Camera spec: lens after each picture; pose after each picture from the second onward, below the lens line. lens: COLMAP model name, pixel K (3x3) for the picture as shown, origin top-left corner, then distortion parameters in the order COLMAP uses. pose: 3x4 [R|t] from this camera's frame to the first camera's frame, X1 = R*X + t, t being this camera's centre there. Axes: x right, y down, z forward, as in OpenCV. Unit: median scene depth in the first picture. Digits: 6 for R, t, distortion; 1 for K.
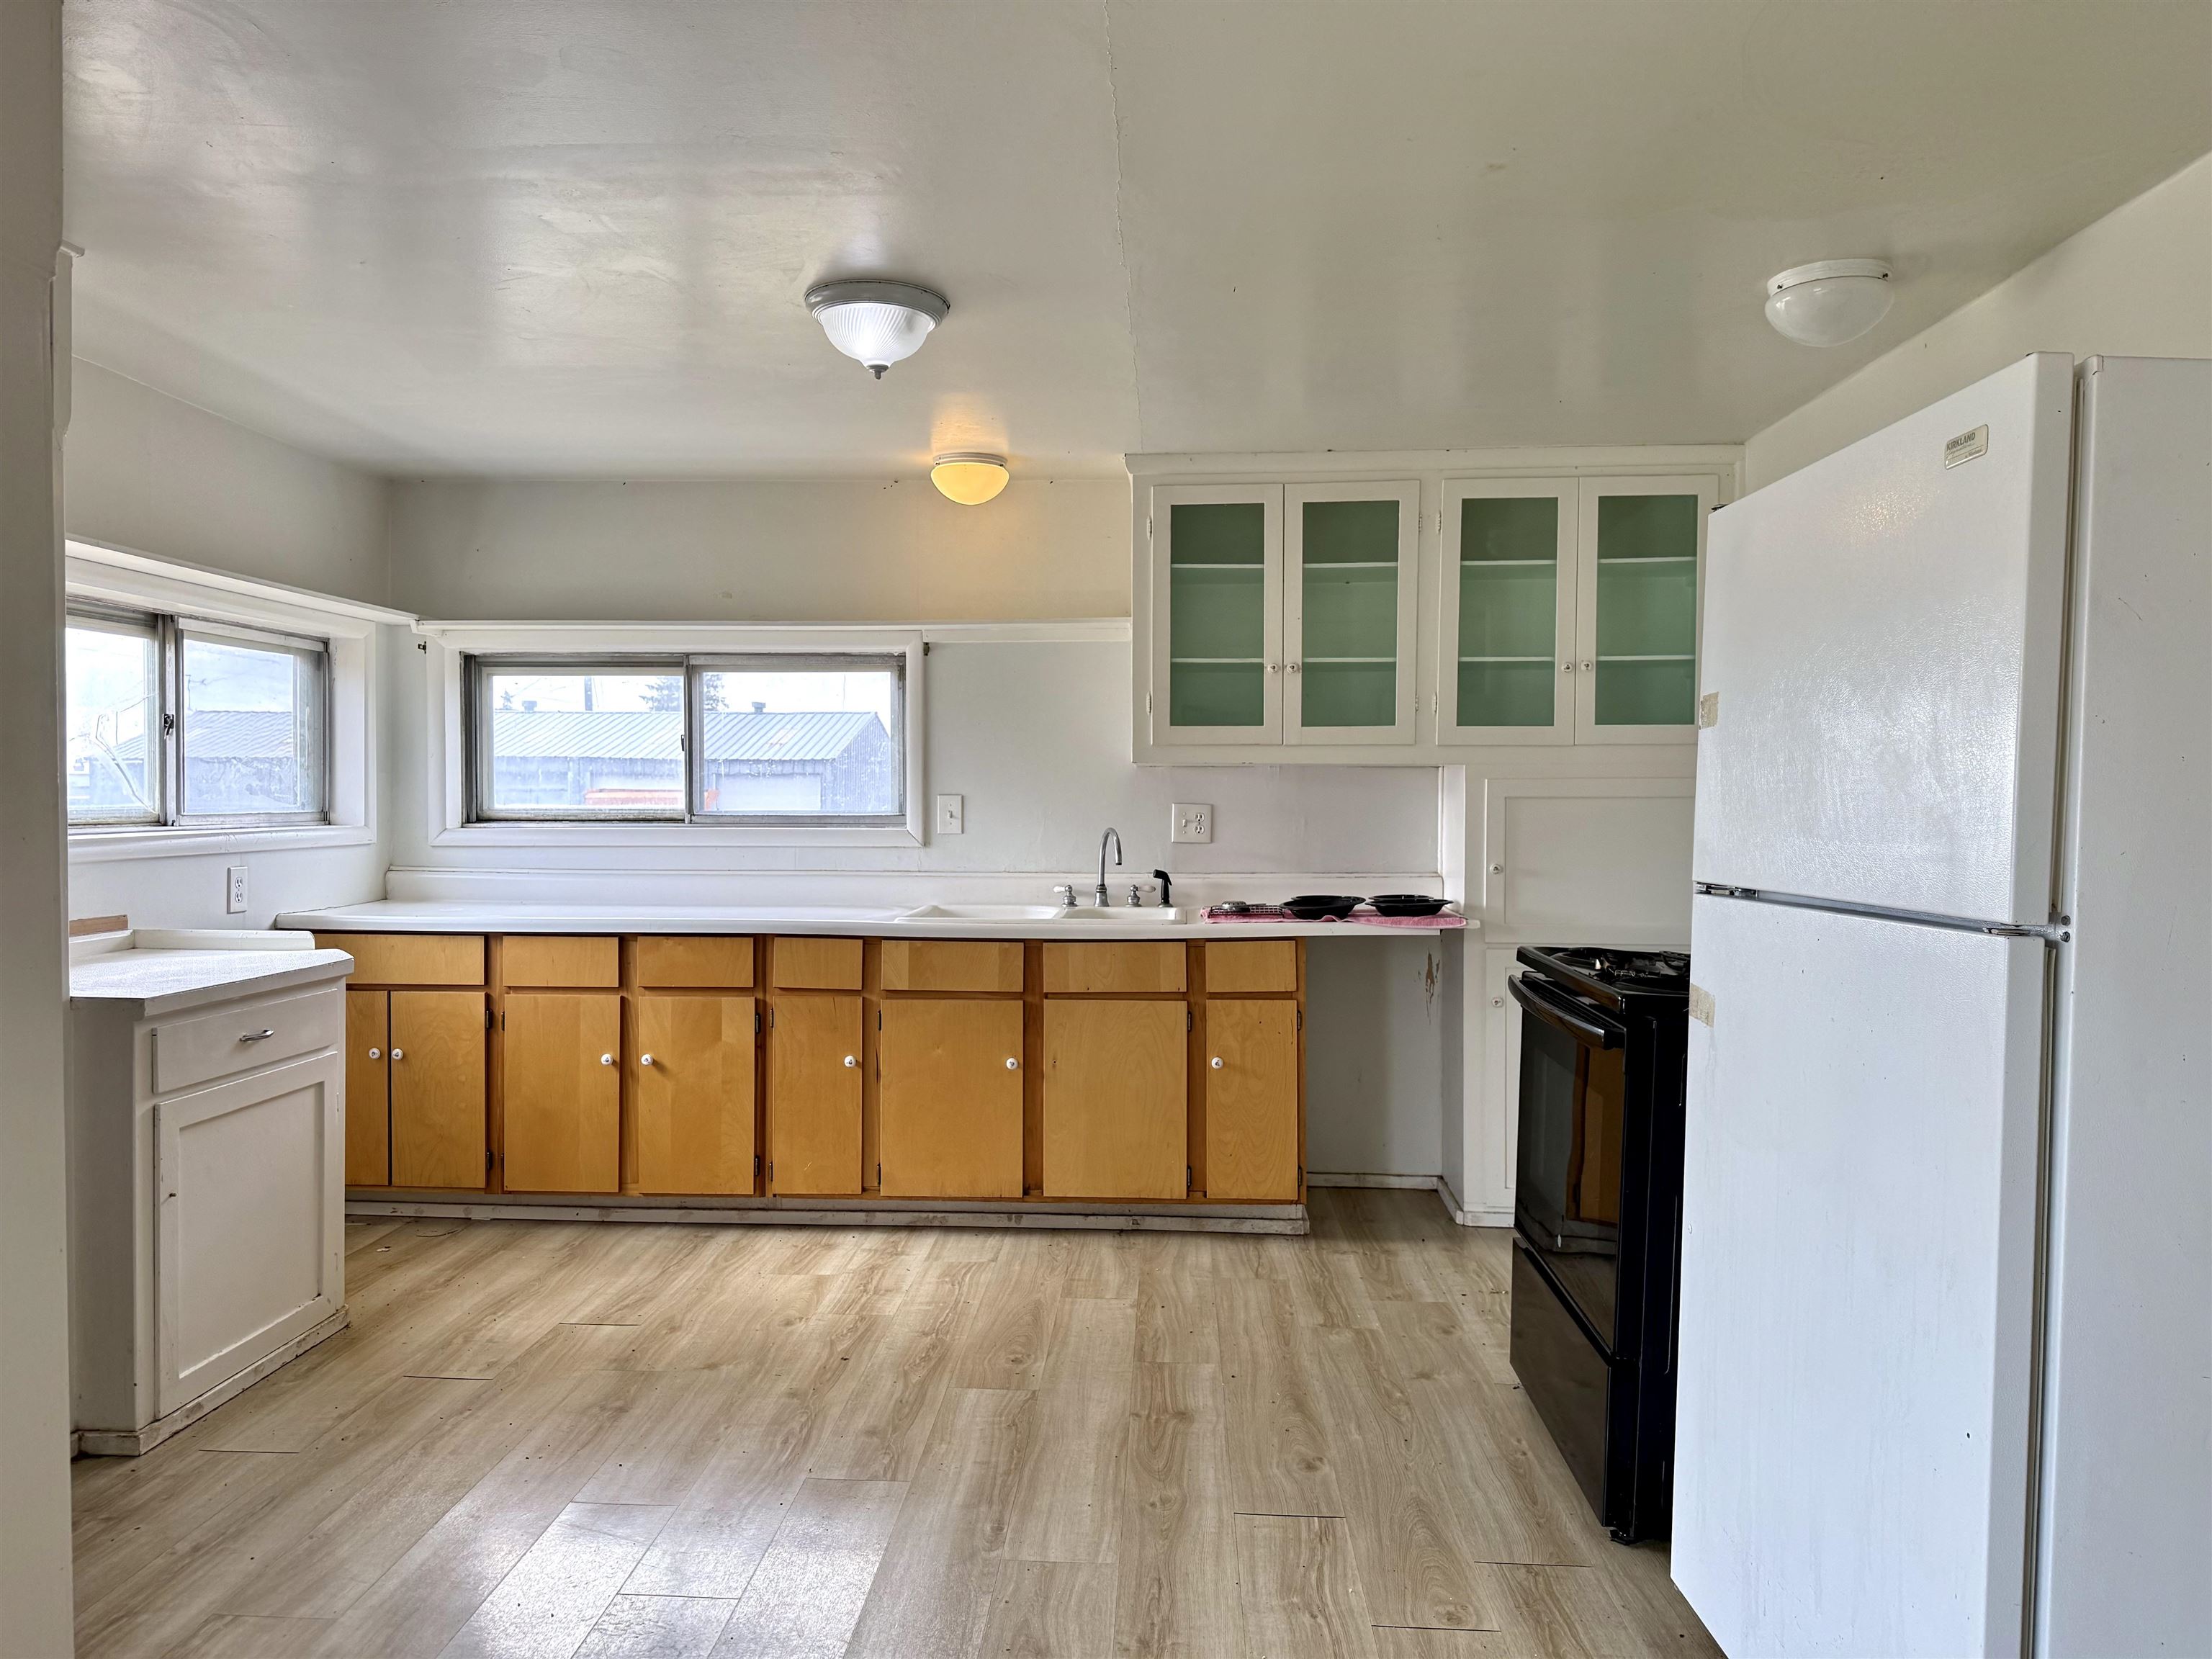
lens RADIAL K [[1575.8, 0, 1106.8], [0, 1575.8, 819.4], [0, 0, 1]] dist [0.044243, -0.050506]
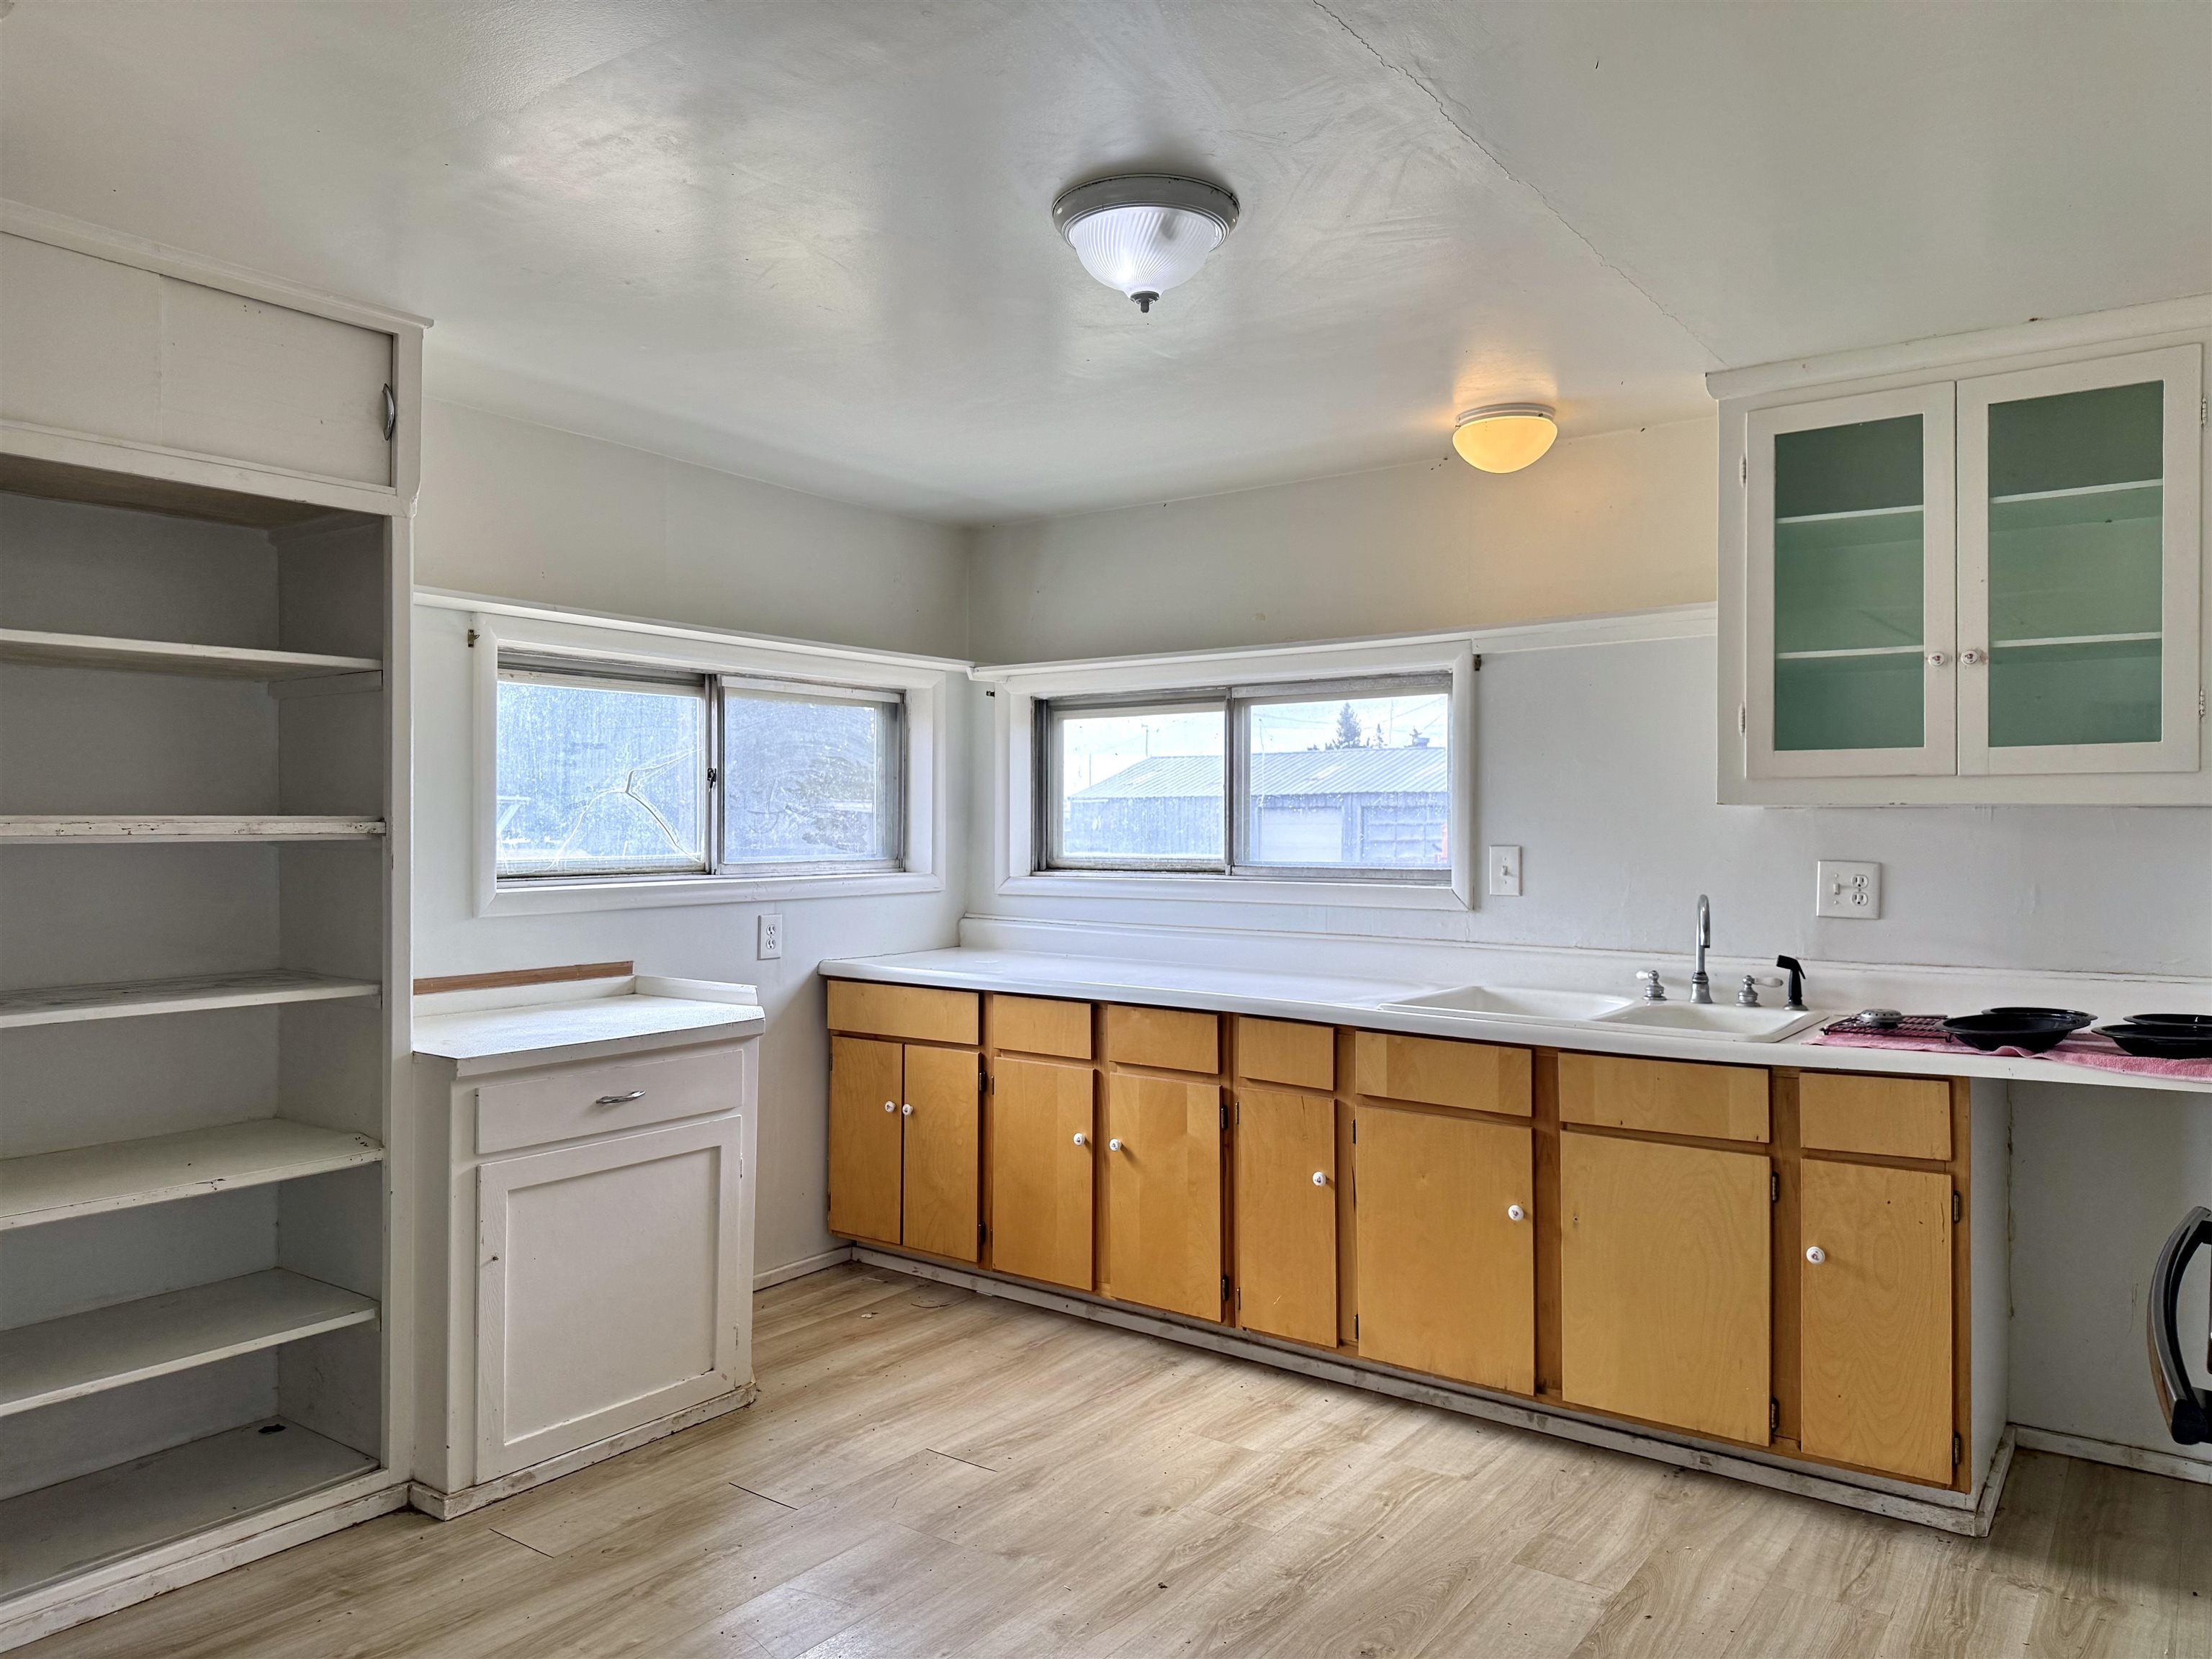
lens RADIAL K [[1575.8, 0, 1074.5], [0, 1575.8, 829.1], [0, 0, 1]] dist [0.044243, -0.050506]
pose [[0.832442, 0.000385, -0.554113, 0.181346], [-0.007693, 0.999911, -0.010862, -0.016112], [0.554059, 0.013305, 0.832371, 0.259483]]
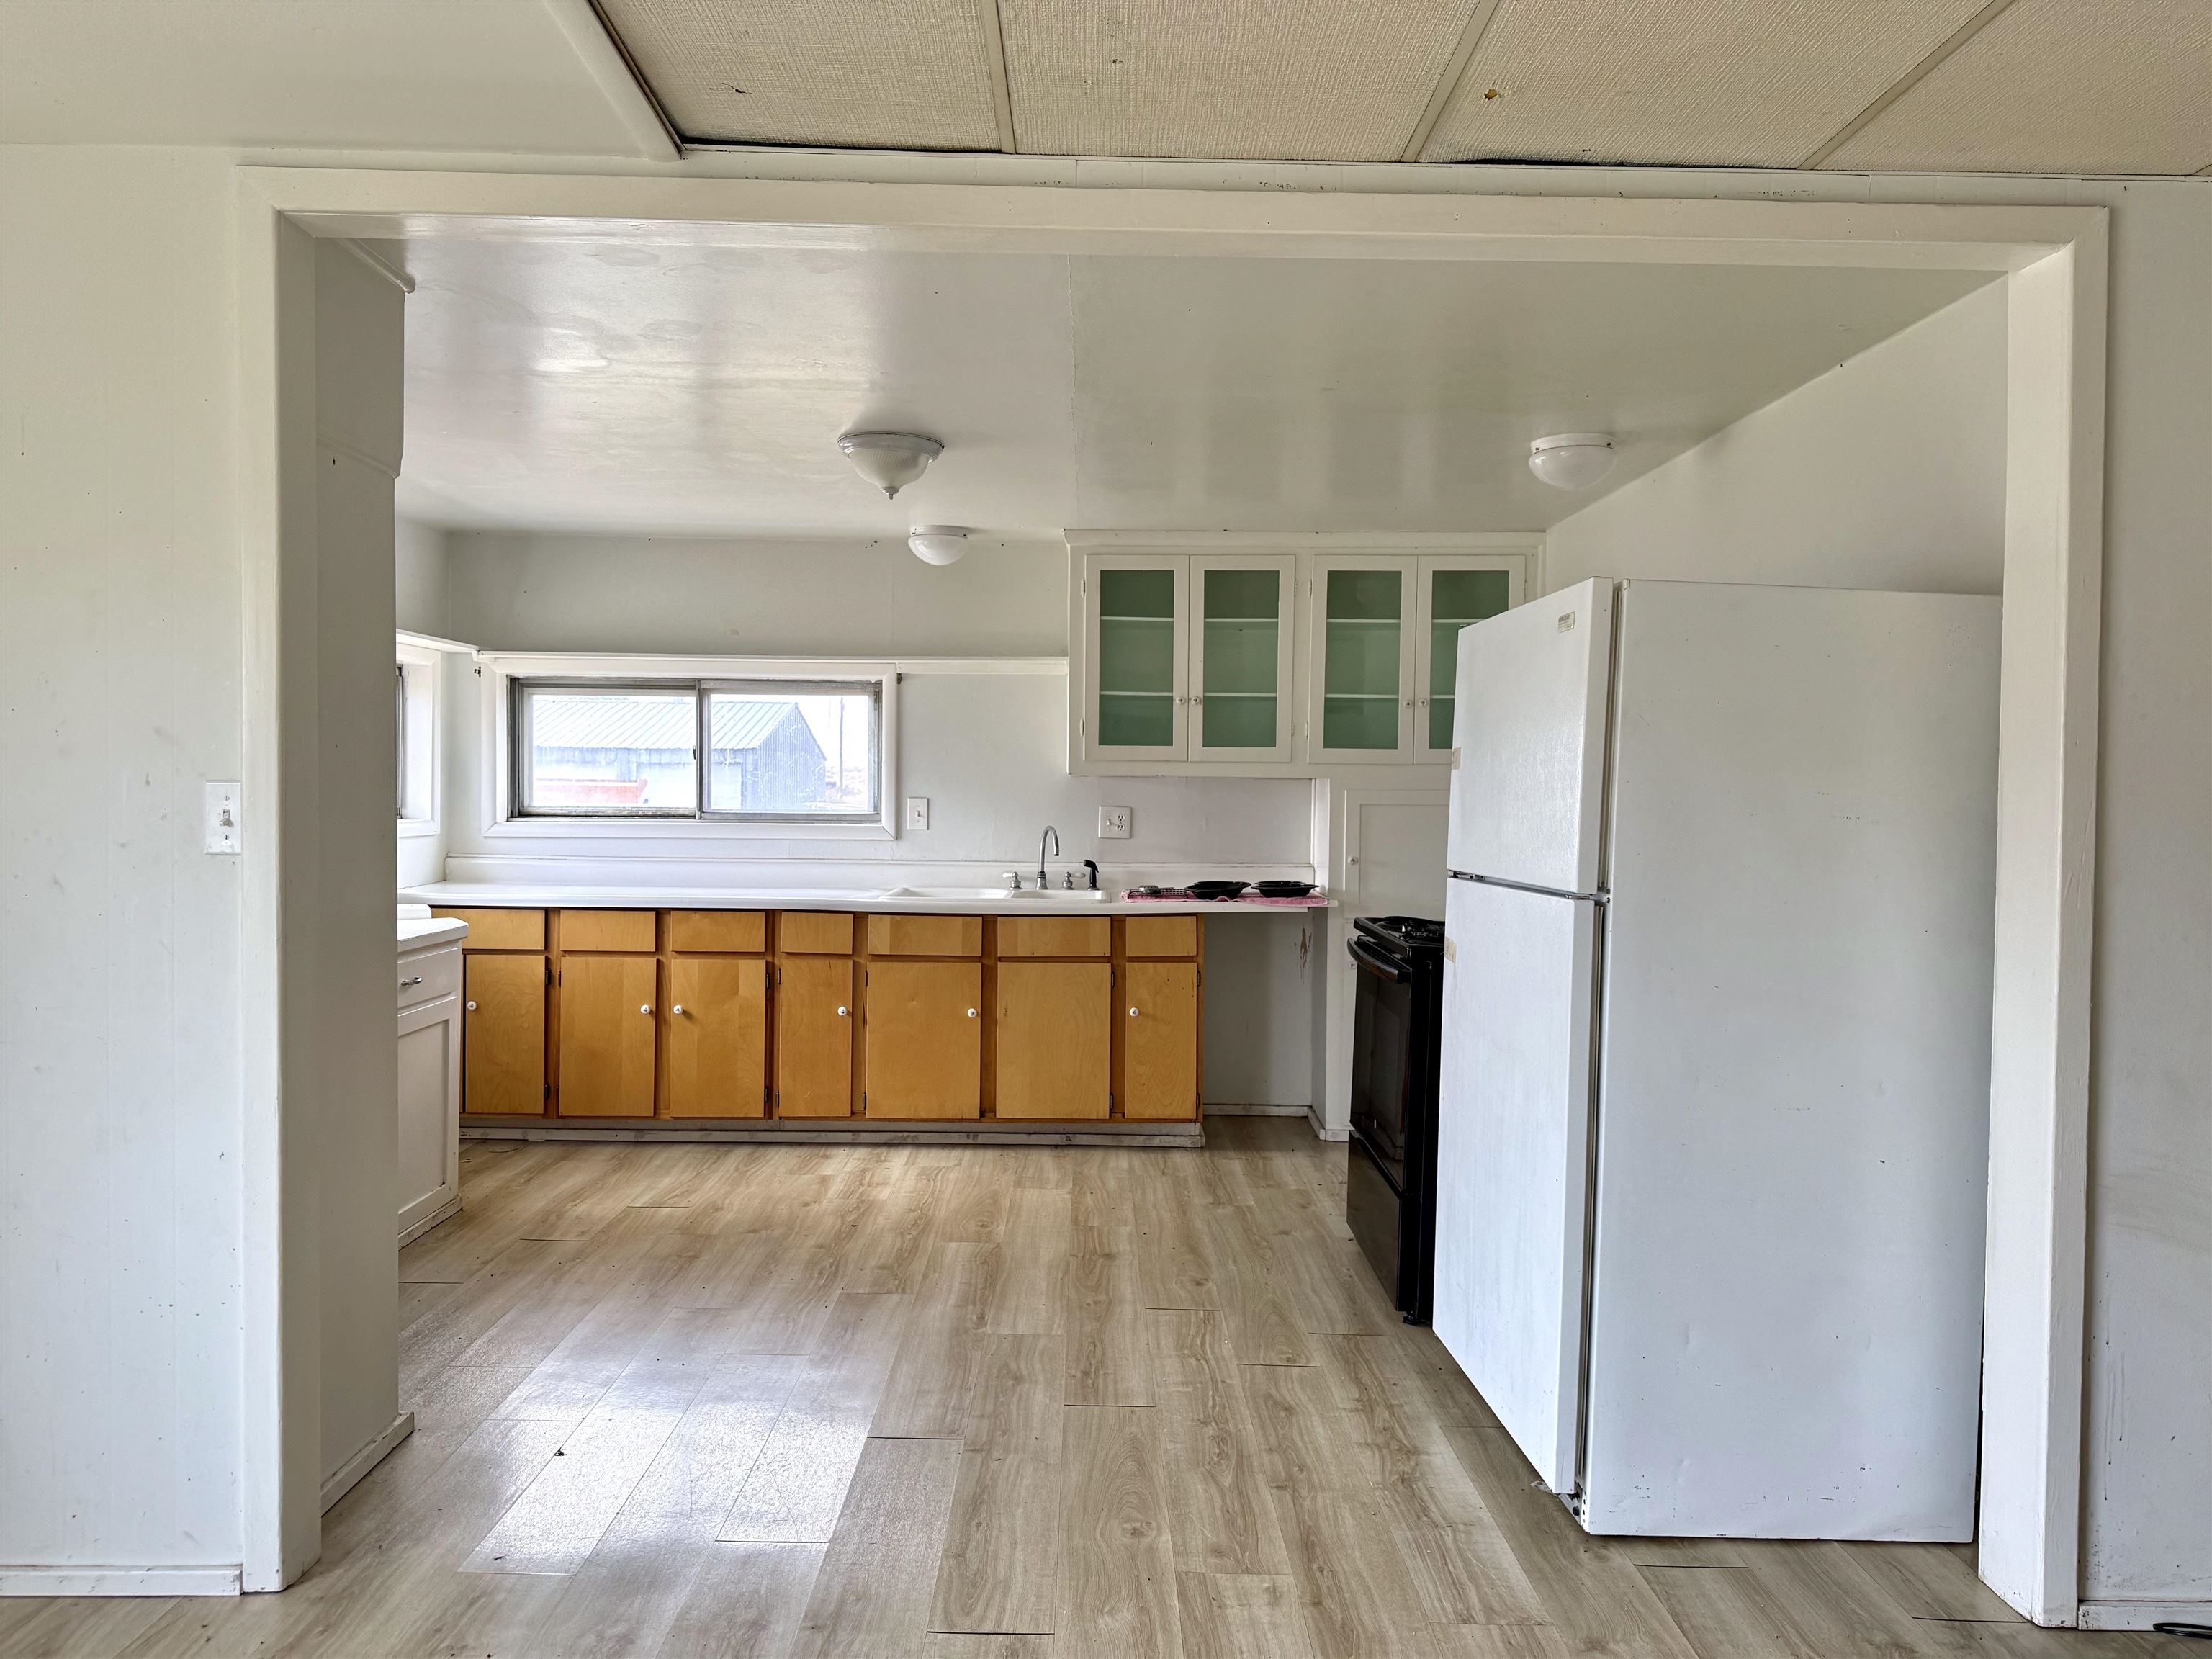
lens RADIAL K [[1575.8, 0, 1103.1], [0, 1575.8, 810.6], [0, 0, 1]] dist [0.044243, -0.050506]
pose [[0.998609, 0.007184, 0.052237, -0.022582], [-0.007239, 0.999973, 0.000859, -0.008938], [-0.052230, -0.001236, 0.998634, -0.269148]]
